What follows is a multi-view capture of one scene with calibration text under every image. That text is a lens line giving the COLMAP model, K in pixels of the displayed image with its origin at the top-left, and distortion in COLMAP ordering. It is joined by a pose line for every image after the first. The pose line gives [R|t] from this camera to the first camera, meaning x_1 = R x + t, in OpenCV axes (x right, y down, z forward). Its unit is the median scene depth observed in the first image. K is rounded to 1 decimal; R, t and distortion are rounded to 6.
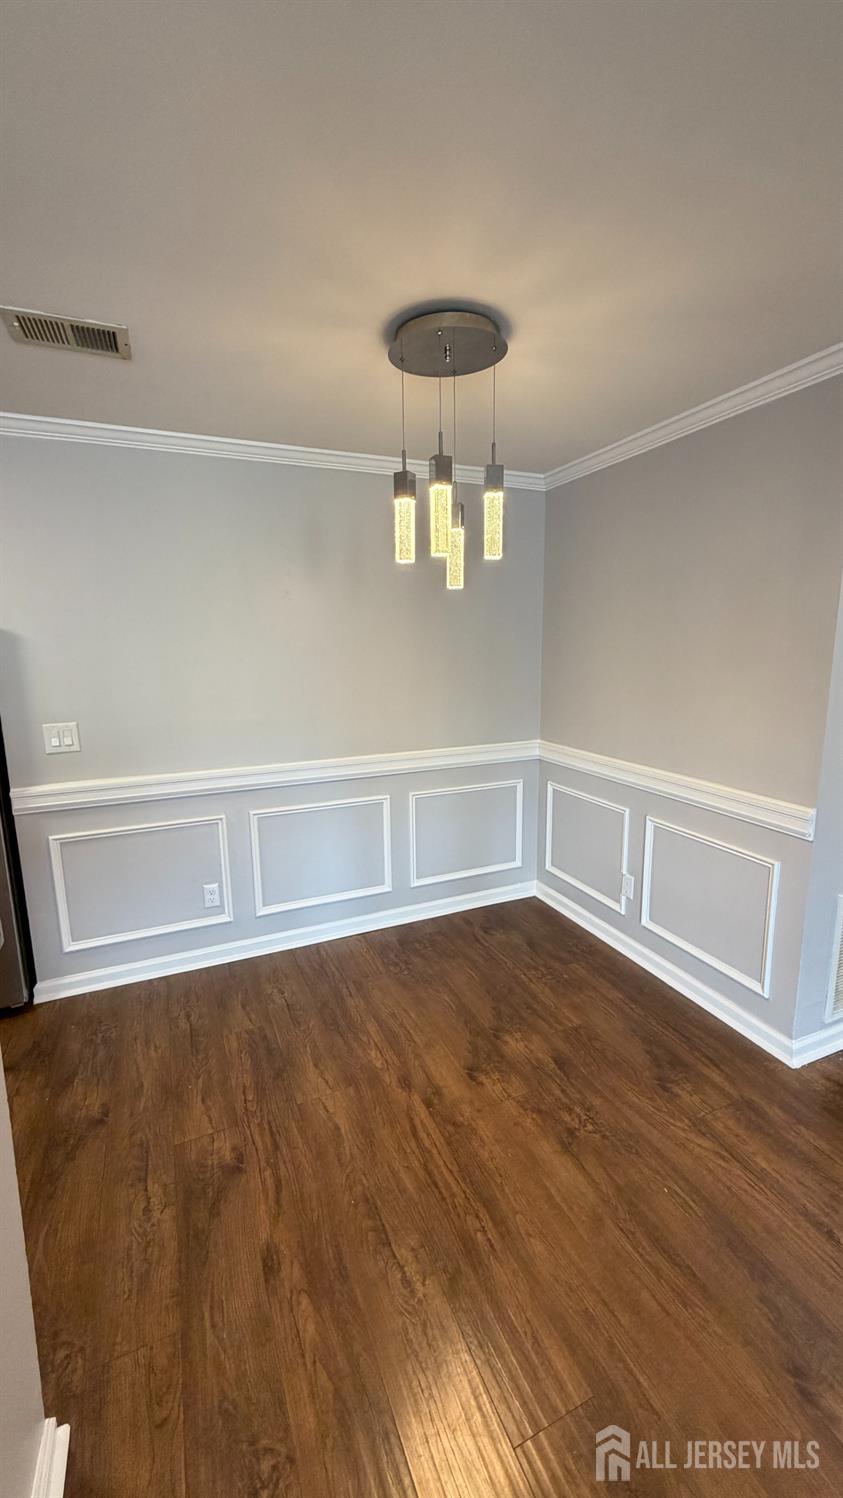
lens RADIAL K [[595.1, 0, 418.0], [0, 595.1, 752.9], [0, 0, 1]] dist [0.004677, -0.000568]
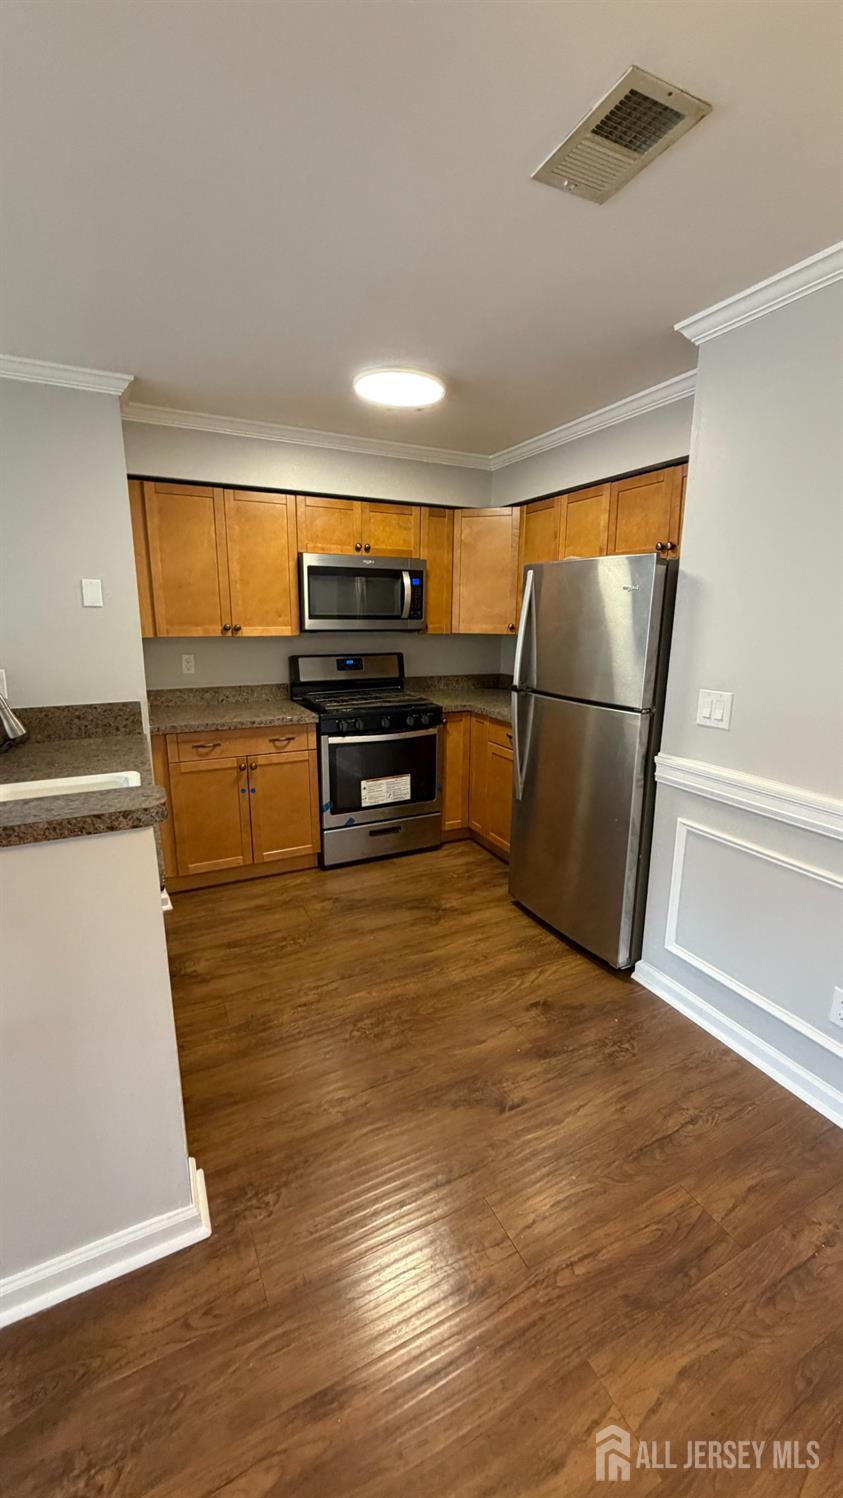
lens RADIAL K [[595.1, 0, 422.1], [0, 595.1, 749.2], [0, 0, 1]] dist [0.004677, -0.000568]
pose [[0.052843, 0.240666, -0.969168, 0.241583], [-0.187588, 0.955639, 0.227078, -0.111418], [0.980825, 0.169805, 0.095645, 0.729115]]
